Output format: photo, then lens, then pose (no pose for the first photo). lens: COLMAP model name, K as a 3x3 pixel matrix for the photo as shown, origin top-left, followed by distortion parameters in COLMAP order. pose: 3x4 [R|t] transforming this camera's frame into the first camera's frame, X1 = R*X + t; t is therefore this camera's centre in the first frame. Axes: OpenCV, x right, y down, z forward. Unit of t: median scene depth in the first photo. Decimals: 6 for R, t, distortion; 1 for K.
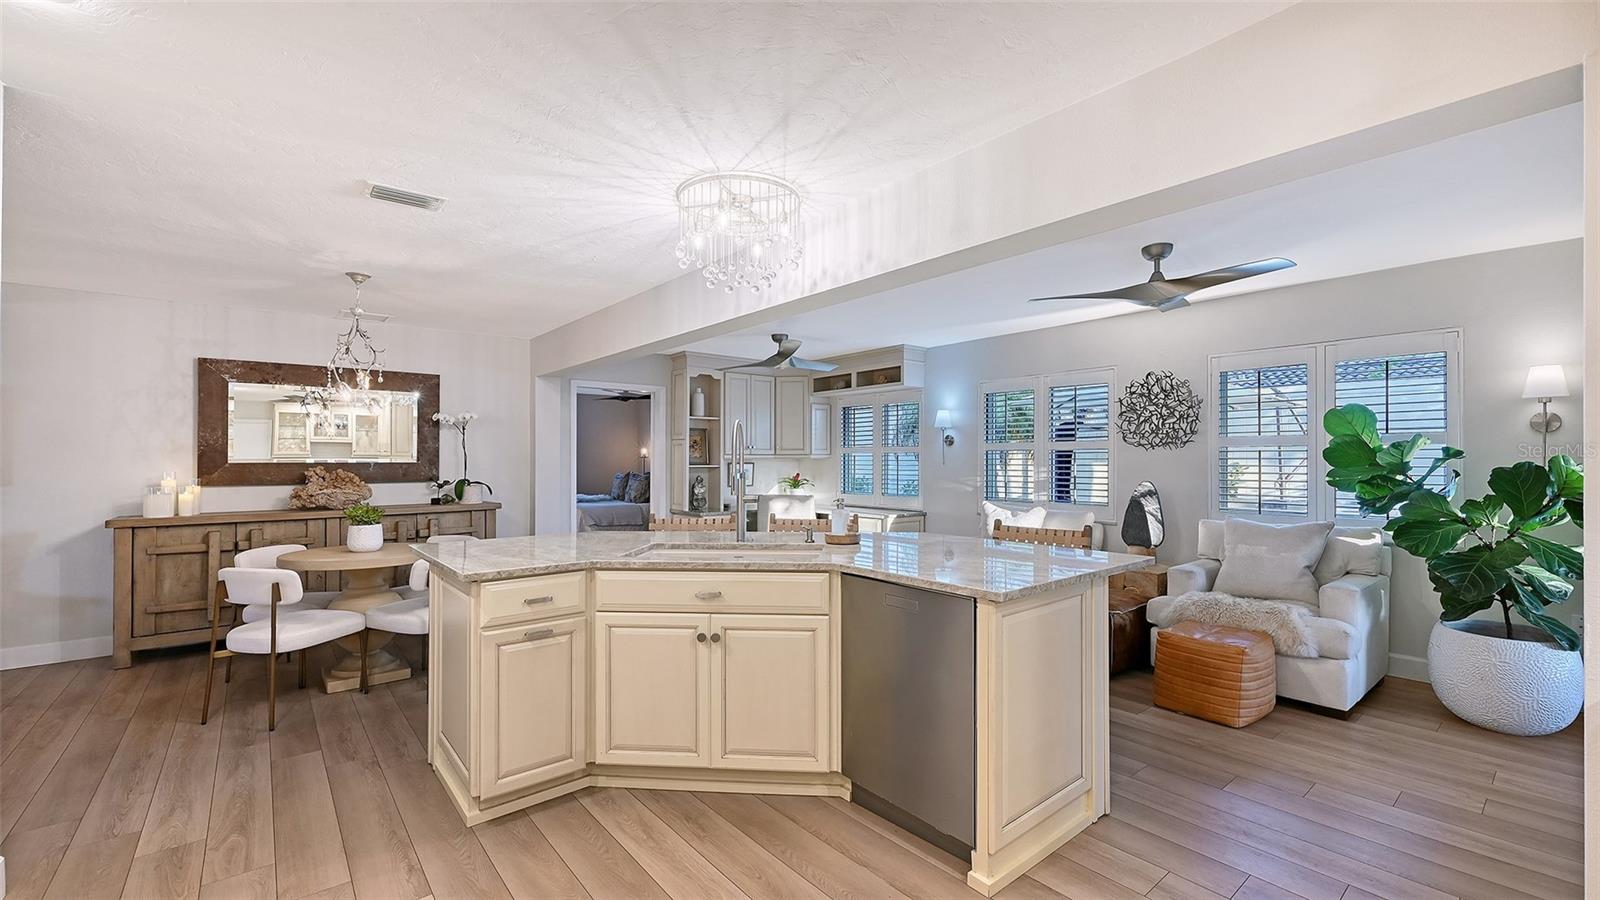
lens RADIAL K [[659.6, 0, 804.9], [0, 659.6, 454.1], [0, 0, 1]] dist [-0.001364, 0.000230]
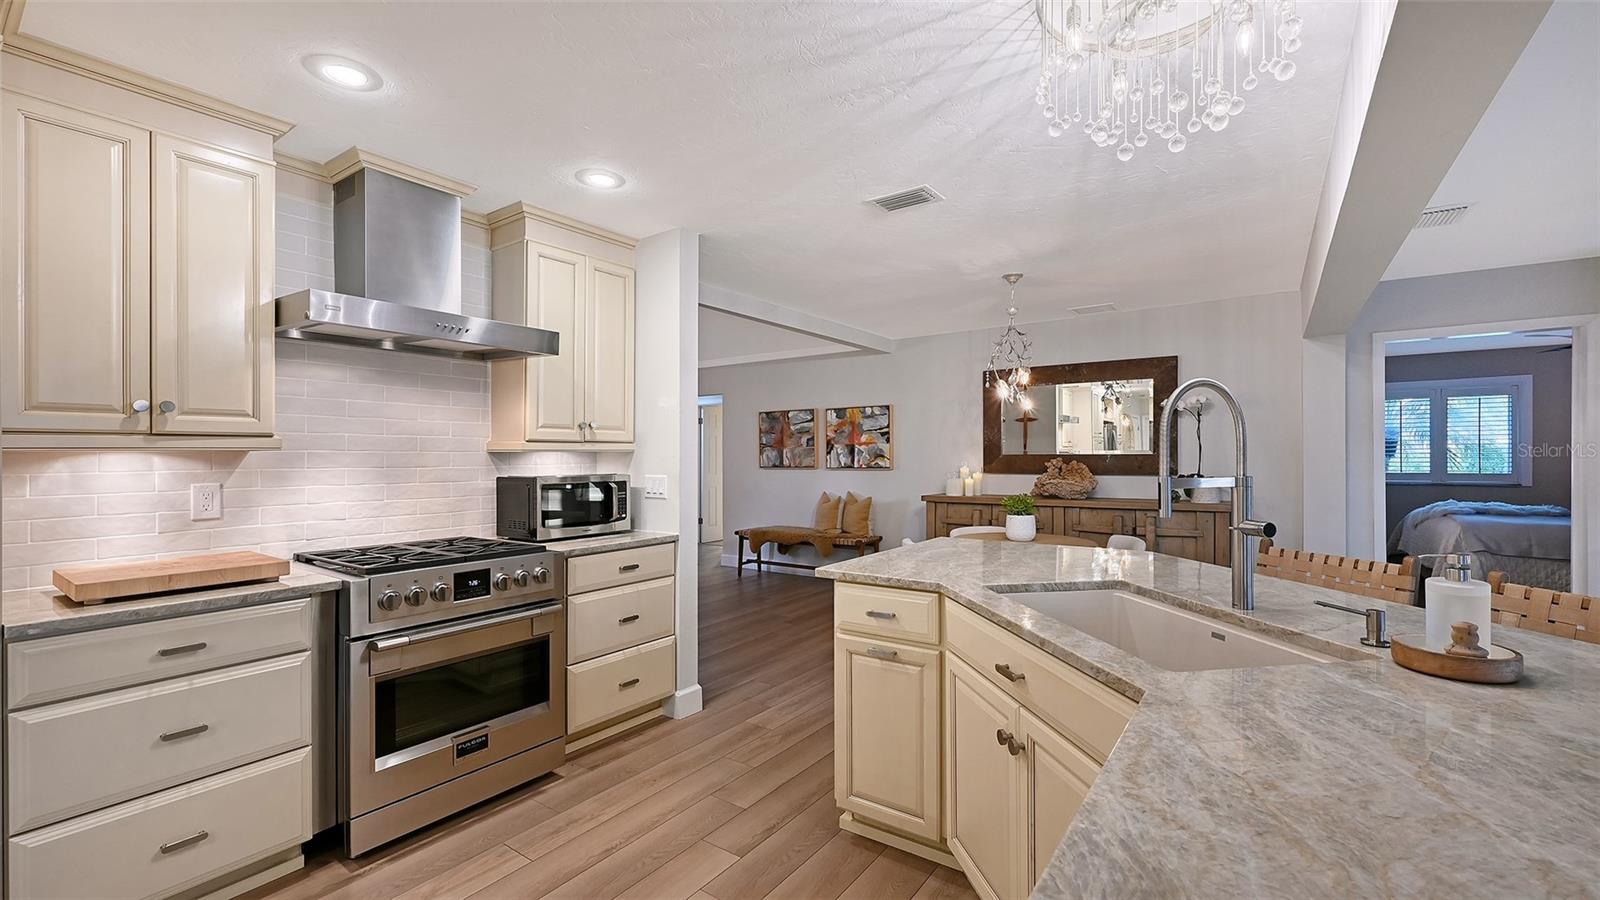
lens RADIAL K [[659.6, 0, 805.5], [0, 659.6, 450.5], [0, 0, 1]] dist [-0.001364, 0.000230]
pose [[0.260960, -0.003786, -0.965342, 0.223411], [0.013412, 0.999910, -0.000296, 0.001796], [0.965256, -0.012870, 0.260988, 0.366134]]
